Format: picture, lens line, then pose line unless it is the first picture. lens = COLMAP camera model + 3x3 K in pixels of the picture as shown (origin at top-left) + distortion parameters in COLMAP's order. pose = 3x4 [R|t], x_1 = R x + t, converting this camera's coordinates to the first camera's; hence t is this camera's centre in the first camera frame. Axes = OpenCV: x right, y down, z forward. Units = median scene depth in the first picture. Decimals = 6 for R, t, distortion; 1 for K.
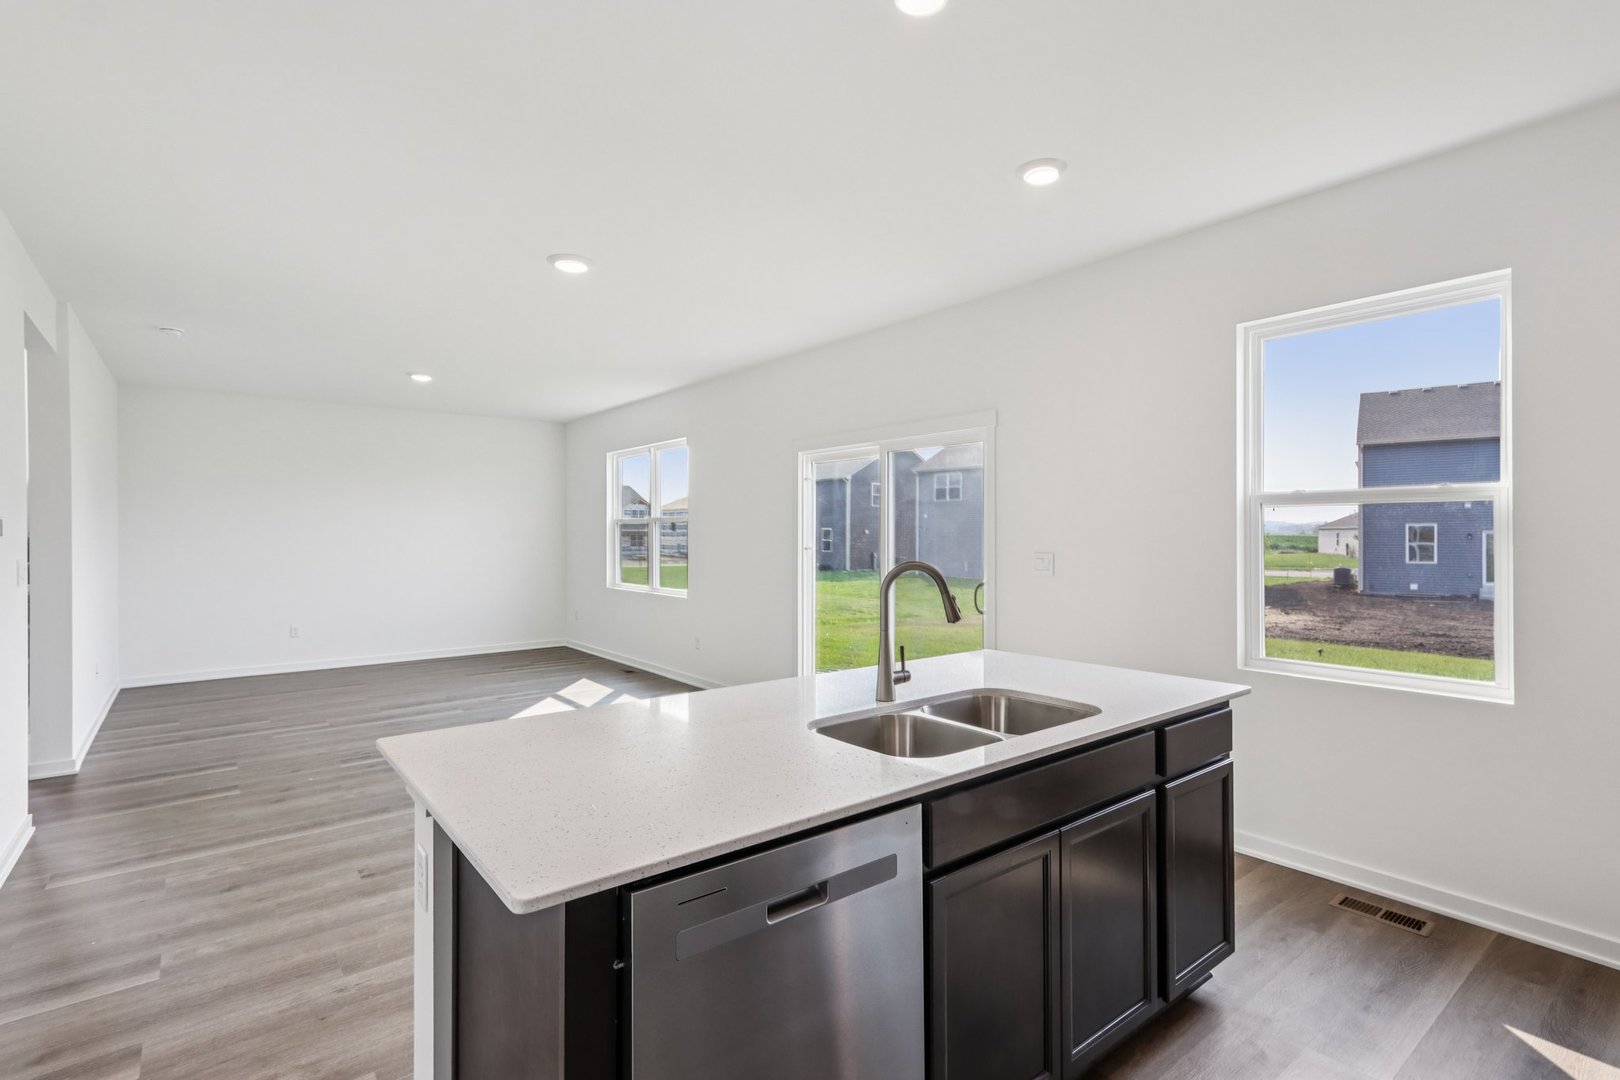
lens RADIAL K [[771.0, 0, 820.8], [0, 771.0, 543.0], [0, 0, 1]] dist [0.001934, 0.001223]
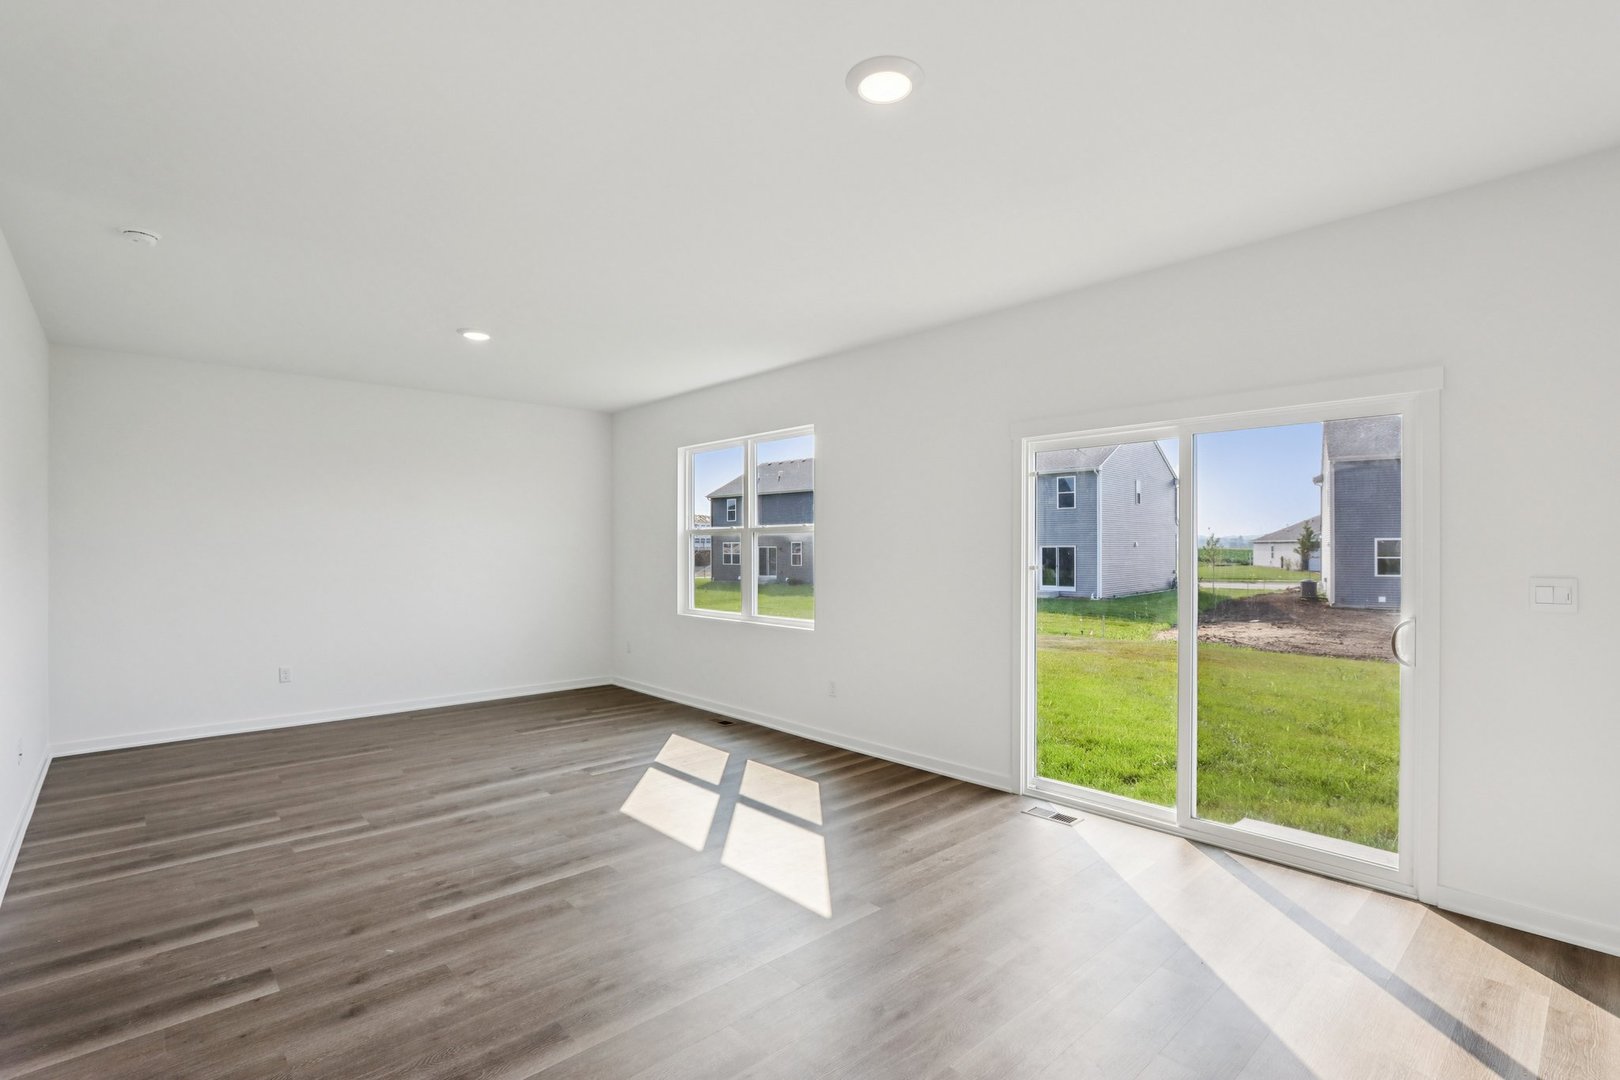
lens RADIAL K [[753.7, 0, 808.0], [0, 753.7, 551.4], [0, 0, 1]] dist [-0.016340, 0.000517]
pose [[0.997672, 0.000099, 0.068196, -0.276231], [0.000346, 0.999979, -0.006512, -0.003977], [-0.068195, 0.006520, 0.997651, 0.288522]]
